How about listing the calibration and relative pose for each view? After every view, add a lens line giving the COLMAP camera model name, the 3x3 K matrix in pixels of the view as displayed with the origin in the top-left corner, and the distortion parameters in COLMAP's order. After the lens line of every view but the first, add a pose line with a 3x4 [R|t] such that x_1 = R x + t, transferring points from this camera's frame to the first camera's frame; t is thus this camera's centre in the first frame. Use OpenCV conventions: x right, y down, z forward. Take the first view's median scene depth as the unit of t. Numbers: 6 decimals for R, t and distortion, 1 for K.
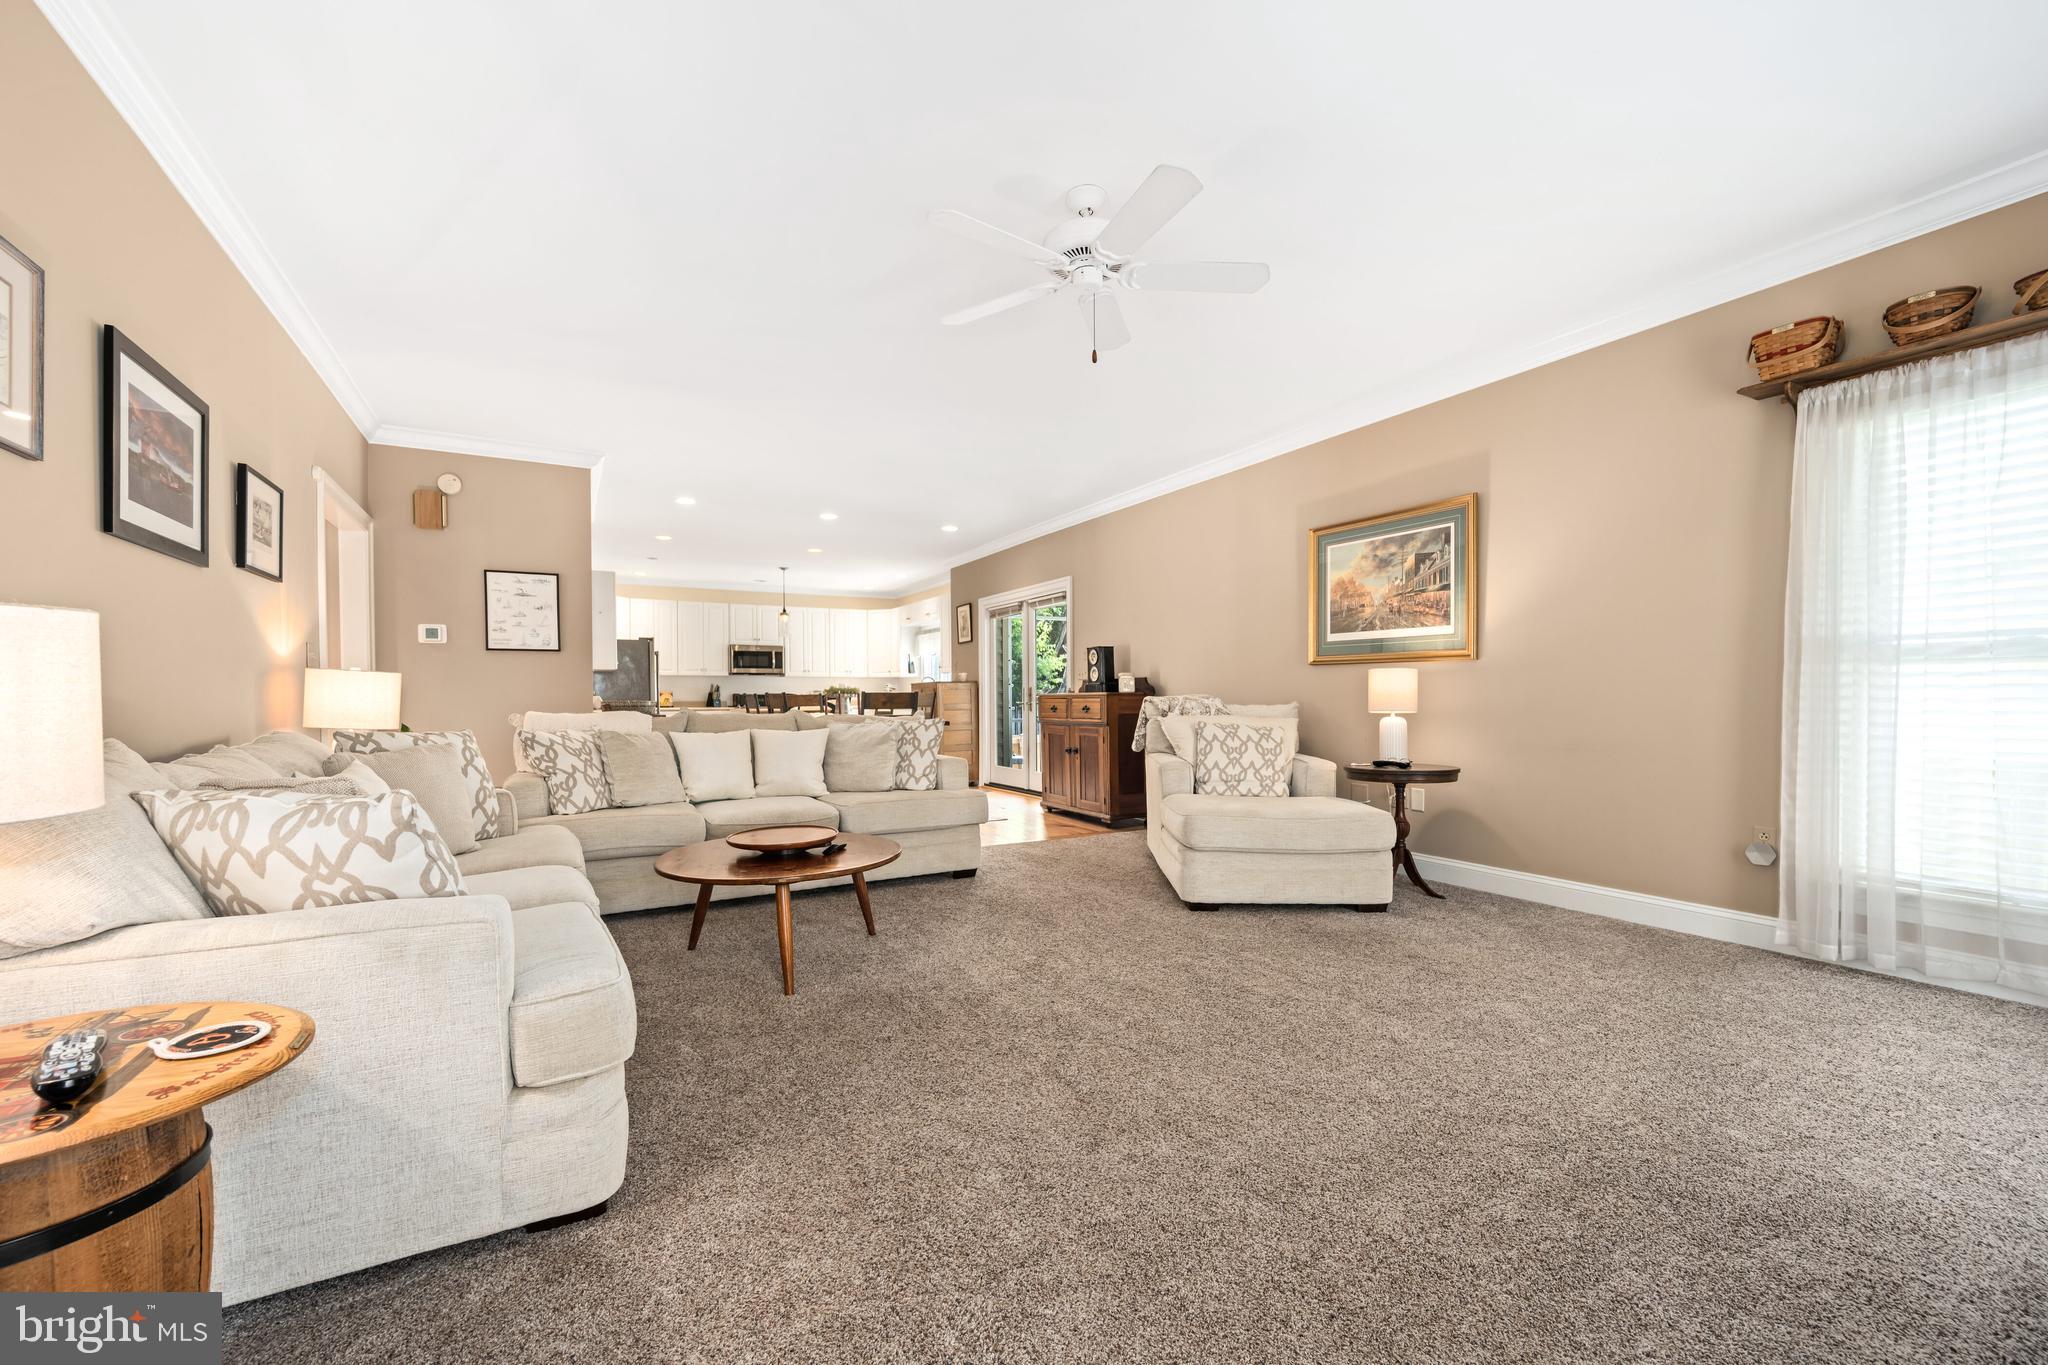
lens RADIAL K [[833.4, 0, 1022.9], [0, 833.4, 693.2], [0, 0, 1]] dist [0.003615, 0.000096]
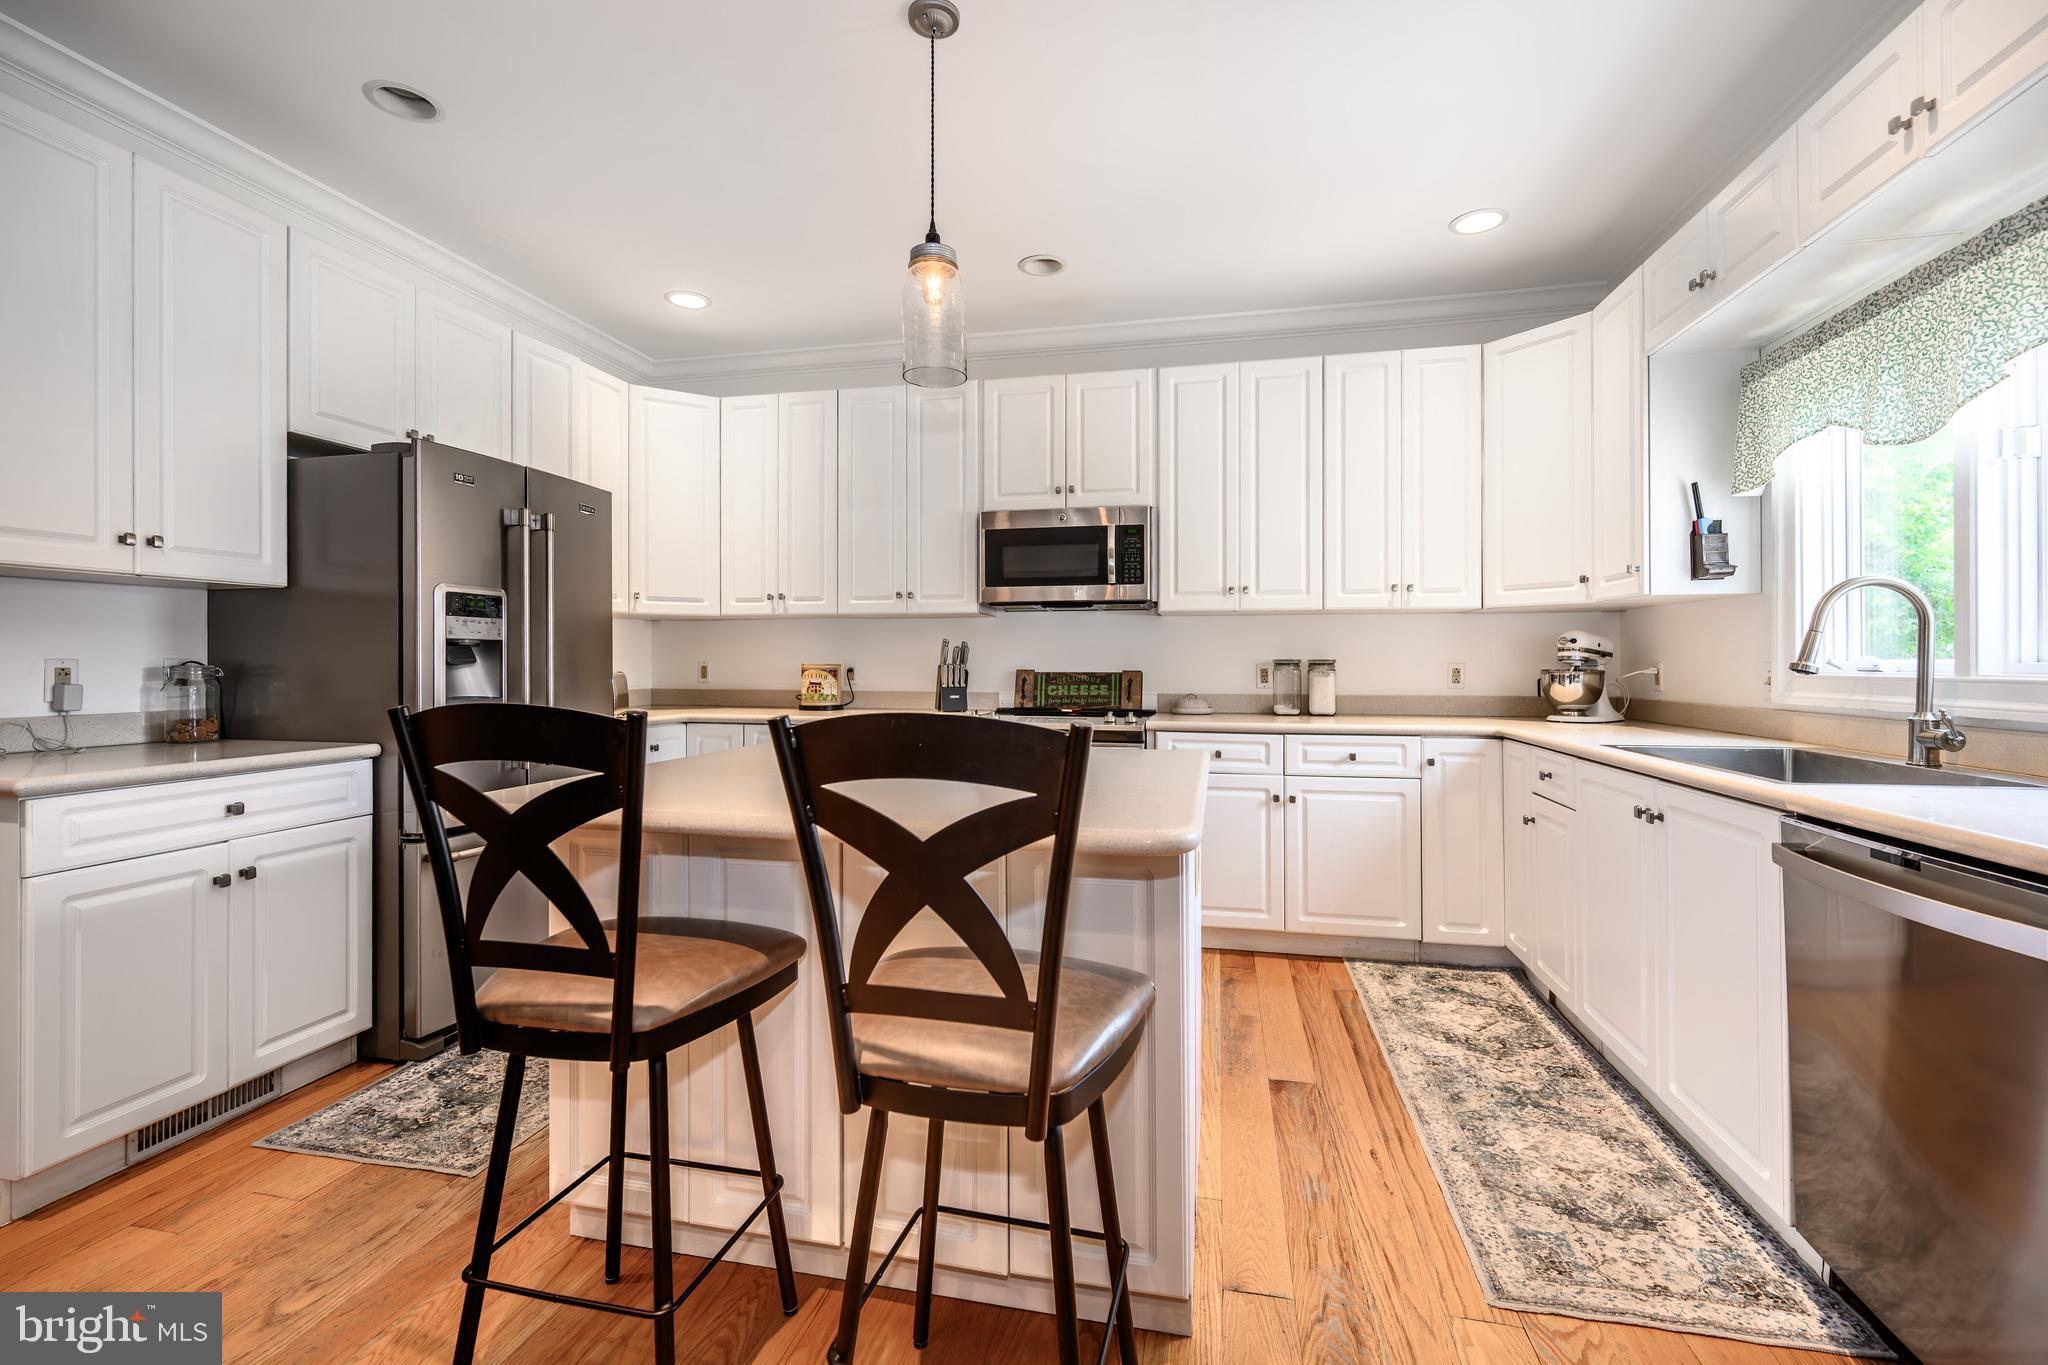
lens RADIAL K [[889.6, 0, 1027.0], [0, 889.6, 664.1], [0, 0, 1]] dist [-0.001096, 0.000717]
pose [[0.752696, 0.006710, -0.658334, -0.272633], [-0.000868, 0.999957, 0.009201, -0.011273], [0.658368, -0.006354, 0.752670, 1.712535]]
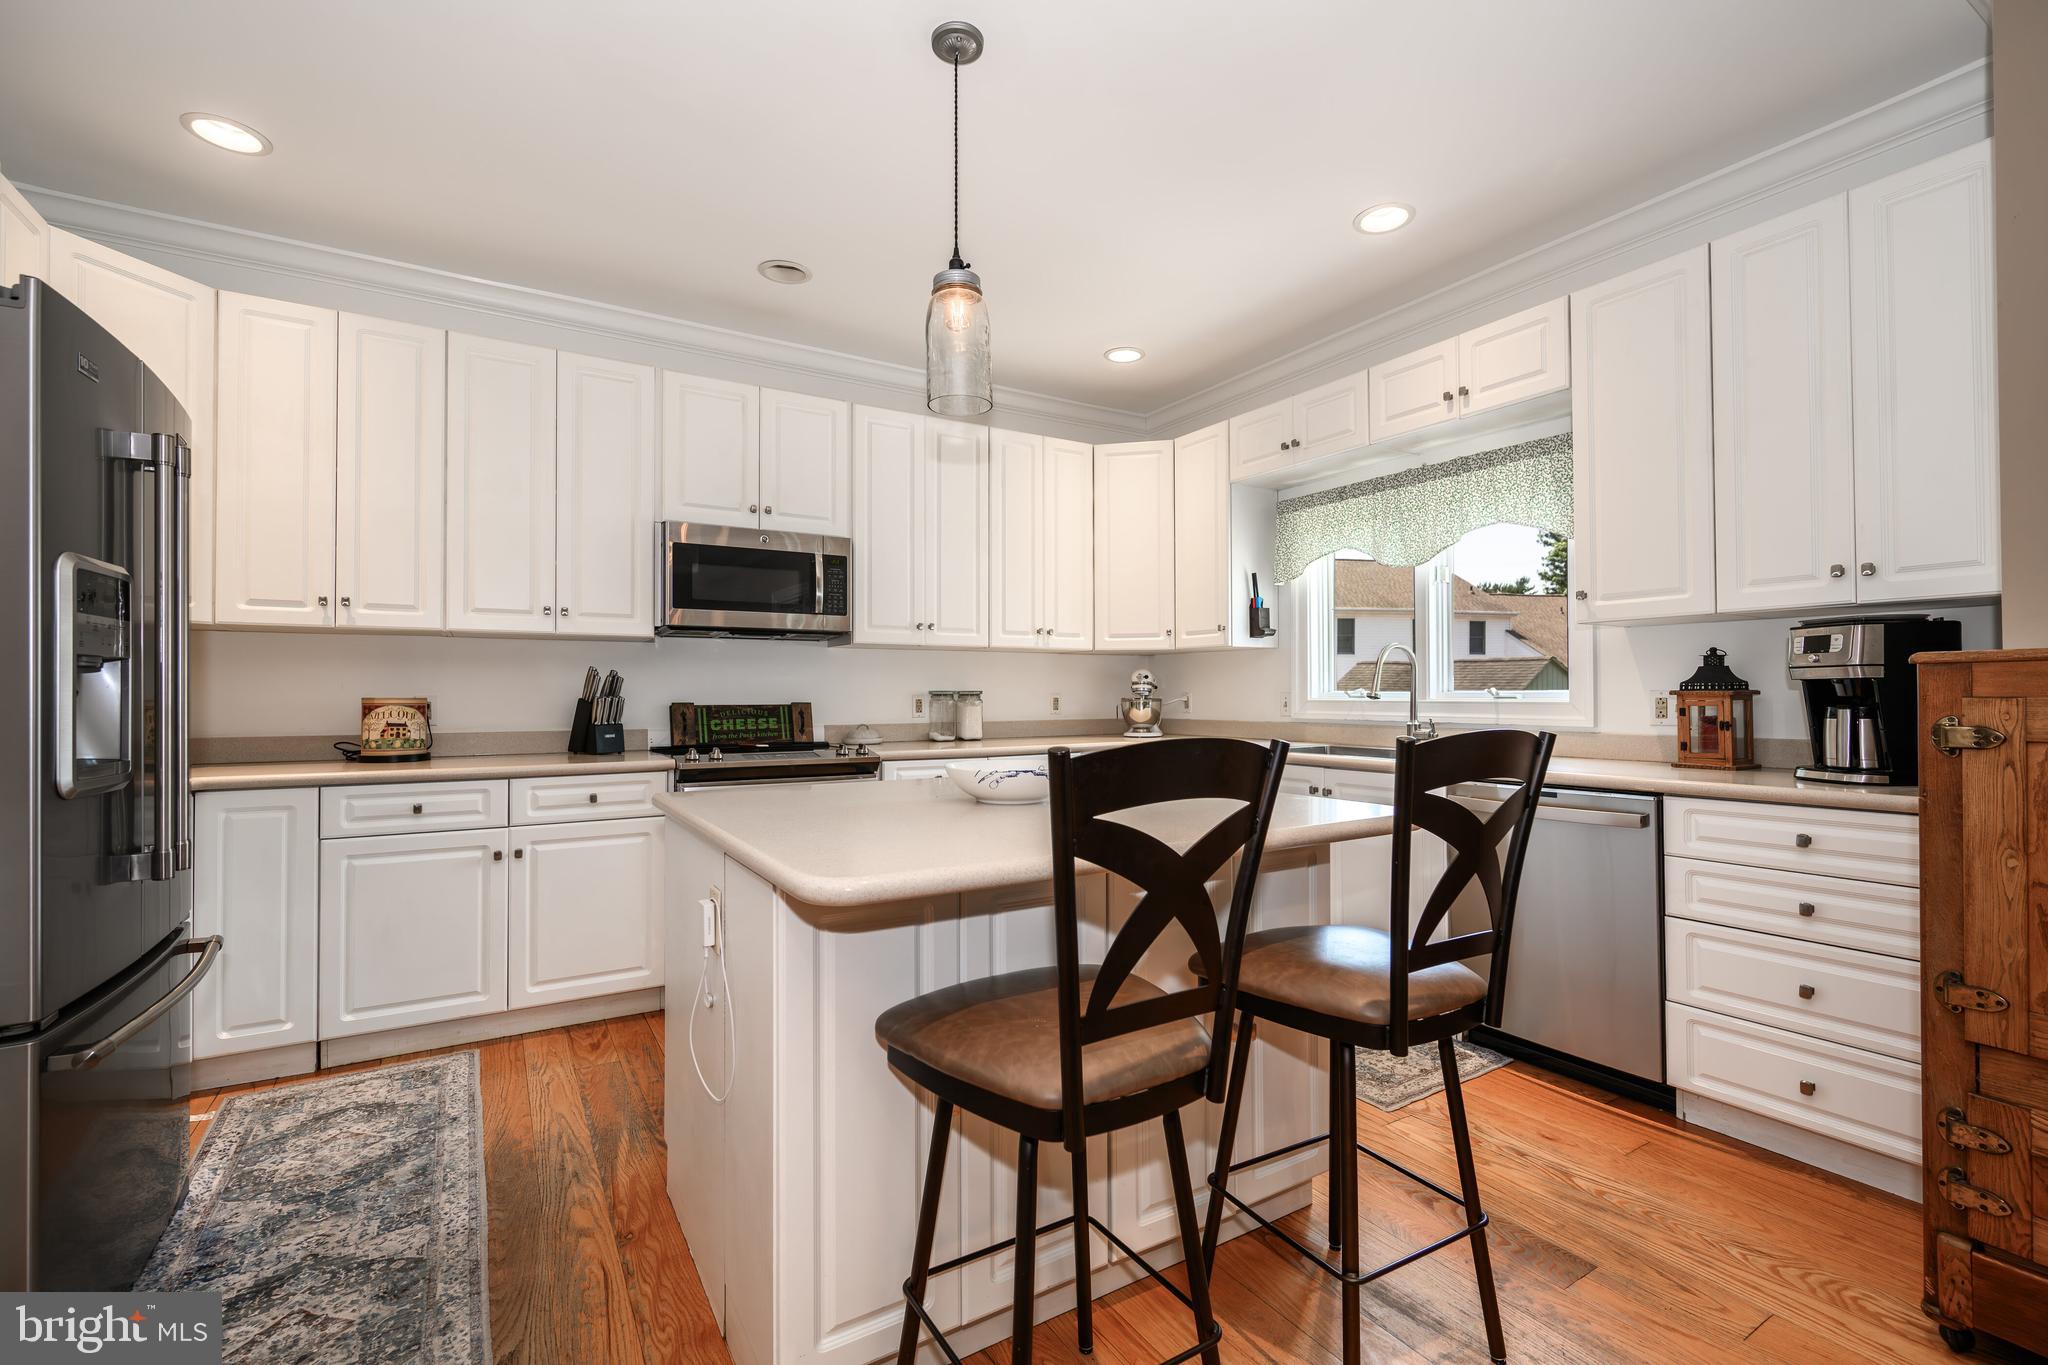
lens RADIAL K [[889.6, 0, 1029.8], [0, 889.6, 671.3], [0, 0, 1]] dist [-0.001096, 0.000717]
pose [[0.998810, 0.003121, 0.048666, -0.554979], [-0.002176, 0.999808, -0.019464, -0.010840], [-0.048718, 0.019335, 0.998625, 1.594166]]
